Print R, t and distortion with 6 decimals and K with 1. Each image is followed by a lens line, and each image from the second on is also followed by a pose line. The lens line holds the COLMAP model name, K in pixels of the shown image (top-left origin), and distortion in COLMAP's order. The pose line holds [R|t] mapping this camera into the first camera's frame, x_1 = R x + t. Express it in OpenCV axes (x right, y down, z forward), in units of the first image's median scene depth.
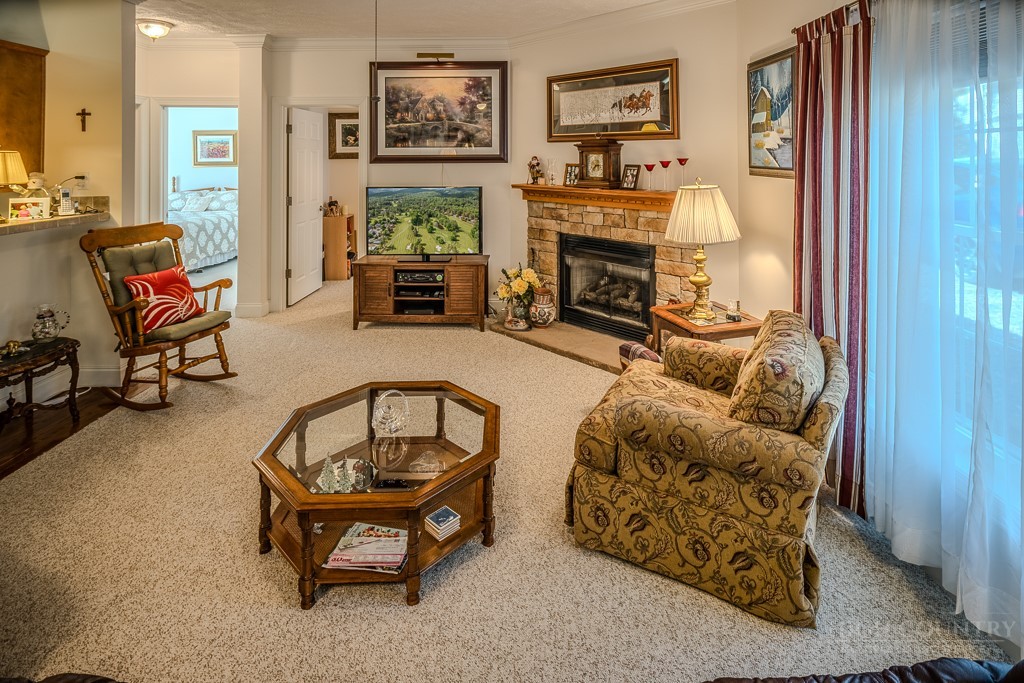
lens RADIAL K [[512.4, 0, 518.2], [0, 512.4, 157.2], [0, 0, 1]] dist [-0.000954, -0.000677]
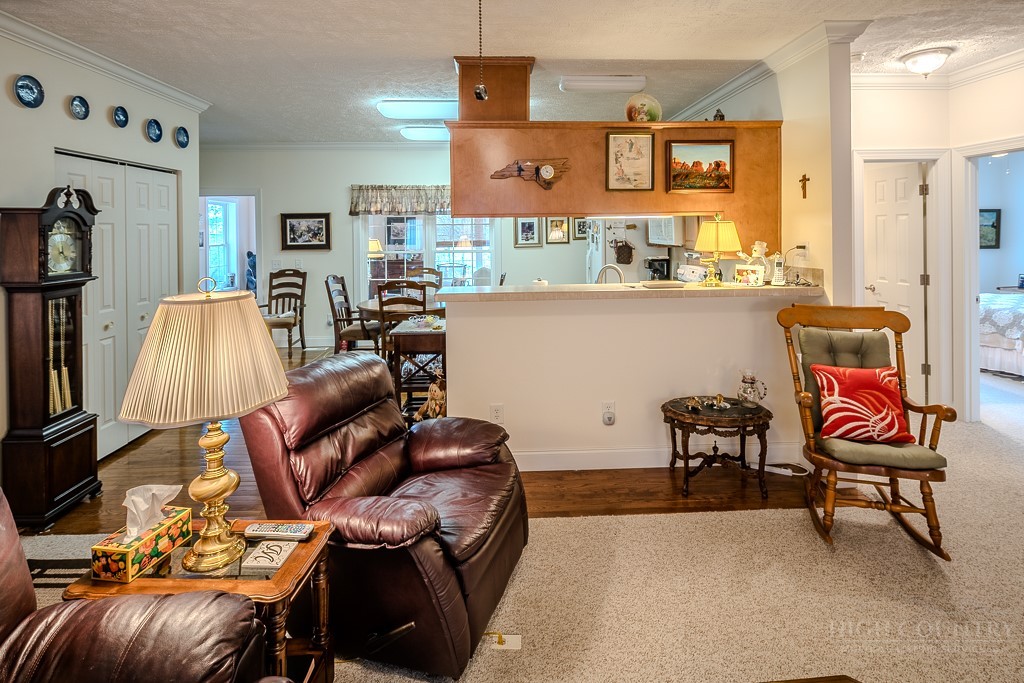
lens RADIAL K [[512.0, 0, 521.3], [0, 512.0, 236.7], [0, 0, 1]] dist [0.001195, -0.000227]
pose [[0.048537, 0.011369, -0.998757, 0.057917], [0.013073, 0.999842, 0.012017, 0.001508], [0.998736, -0.013640, 0.048380, 0.372972]]
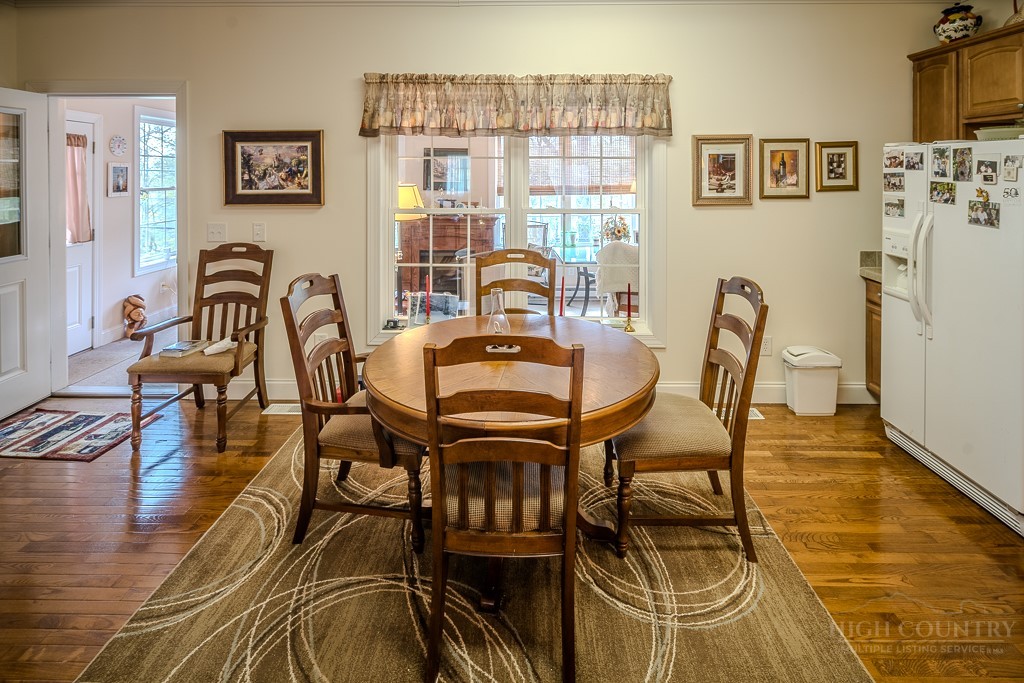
lens RADIAL K [[517.6, 0, 509.4], [0, 517.6, 174.3], [0, 0, 1]] dist [0.011833, -0.001197]
pose [[-0.027838, 0.005388, -0.999598, -0.805562], [0.001727, 0.999984, 0.005342, 0.002169], [0.999611, -0.001577, -0.027847, 0.159694]]
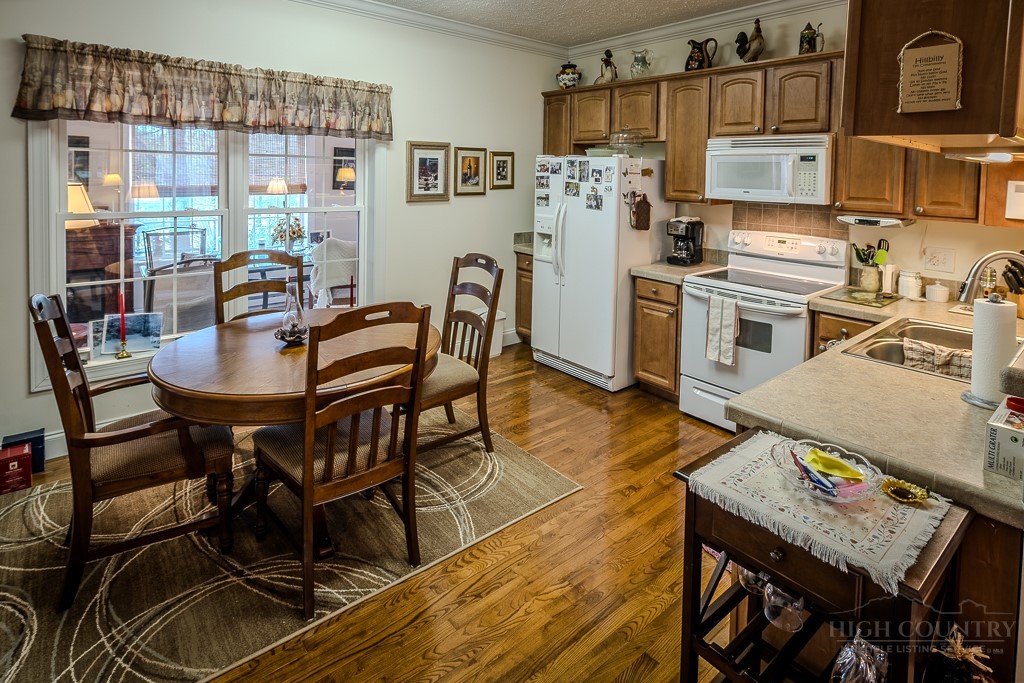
lens RADIAL K [[554.7, 0, 521.1], [0, 554.7, 196.4], [0, 0, 1]] dist [-0.001057, -0.000249]
pose [[0.645293, 0.041457, -0.762809, -0.726518], [-0.017176, 0.999061, 0.039767, 0.002541], [0.763742, -0.012559, 0.645400, -0.068734]]
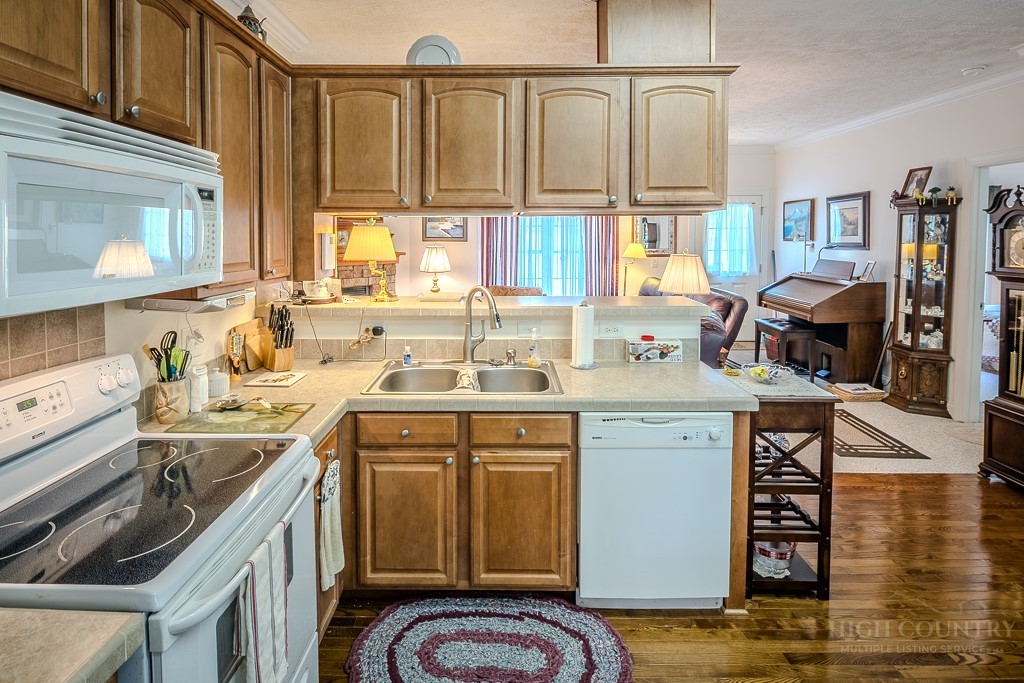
lens RADIAL K [[526.6, 0, 492.4], [0, 526.6, 257.0], [0, 0, 1]] dist [0.000039, -0.000492]
pose [[0.025224, -0.045002, 0.998668, -1.449766], [0.001009, 0.998987, 0.044991, 0.001027], [-0.999681, -0.000127, 0.025244, 0.547916]]
